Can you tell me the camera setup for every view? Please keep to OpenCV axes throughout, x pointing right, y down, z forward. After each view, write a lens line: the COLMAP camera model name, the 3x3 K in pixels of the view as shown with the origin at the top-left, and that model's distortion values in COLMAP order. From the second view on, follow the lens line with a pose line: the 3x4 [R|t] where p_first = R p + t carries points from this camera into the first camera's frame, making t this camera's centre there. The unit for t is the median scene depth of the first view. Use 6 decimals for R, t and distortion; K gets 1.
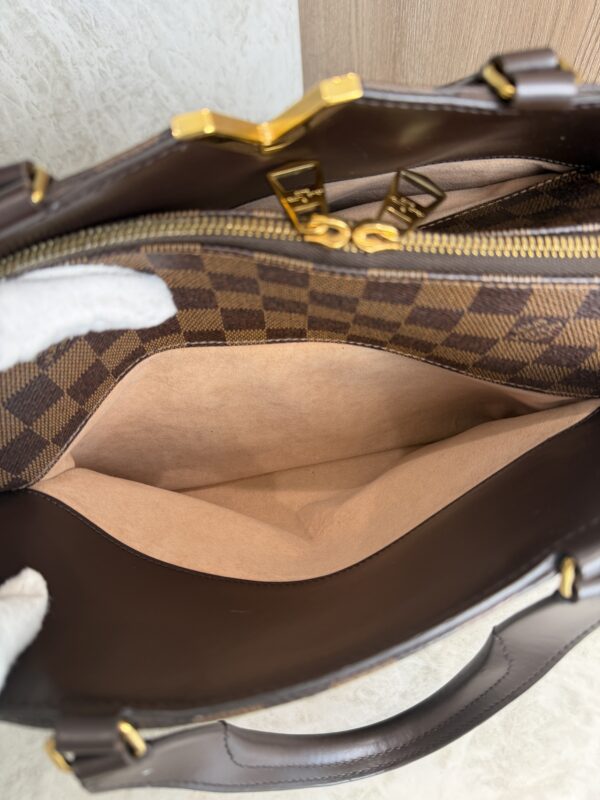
lens RADIAL K [[586.4, 0, 300.0], [0, 586.4, 400.0], [0, 0, 1]] dist [-0.020069, -0.002260]
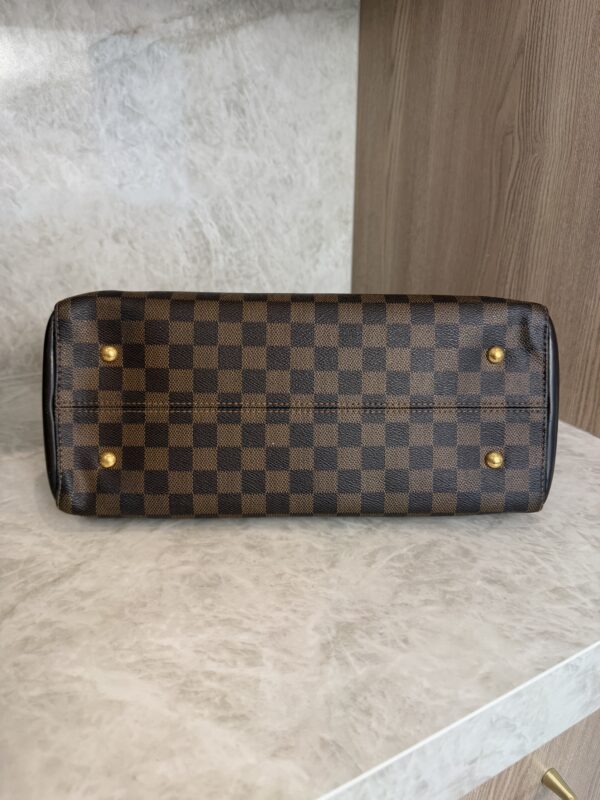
lens RADIAL K [[580.0, 0, 304.7], [0, 580.0, 401.7], [0, 0, 1]] dist [-0.006408, -0.014372]
pose [[0.986840, 0.115062, -0.113611, 0.115021], [-0.154756, 0.875742, -0.457303, 0.543808], [0.046875, 0.468867, 0.882024, -0.286566]]
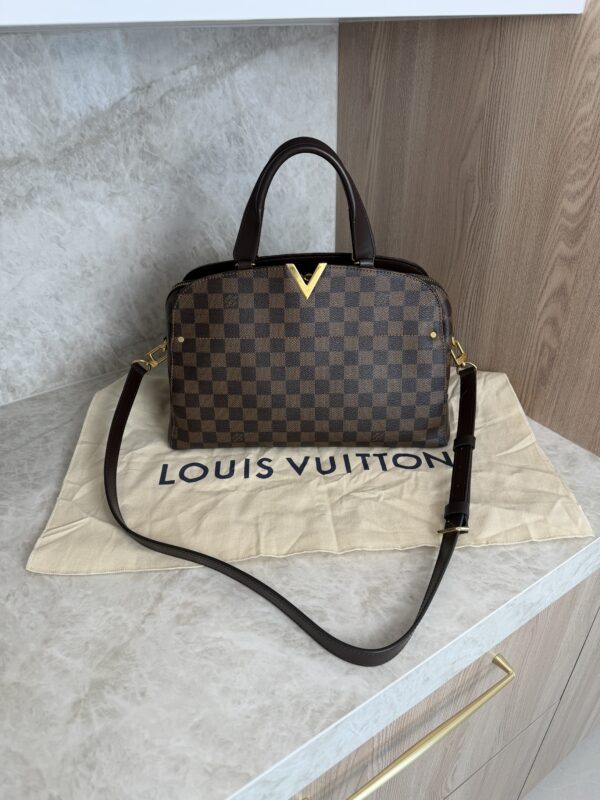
lens RADIAL K [[568.2, 0, 298.3], [0, 568.2, 399.2], [0, 0, 1]] dist [0.054223, -0.111646]
pose [[0.996762, 0.072384, -0.035005, -0.024946], [-0.079564, 0.950707, -0.299710, 0.441965], [0.011585, 0.301525, 0.953388, -0.733730]]
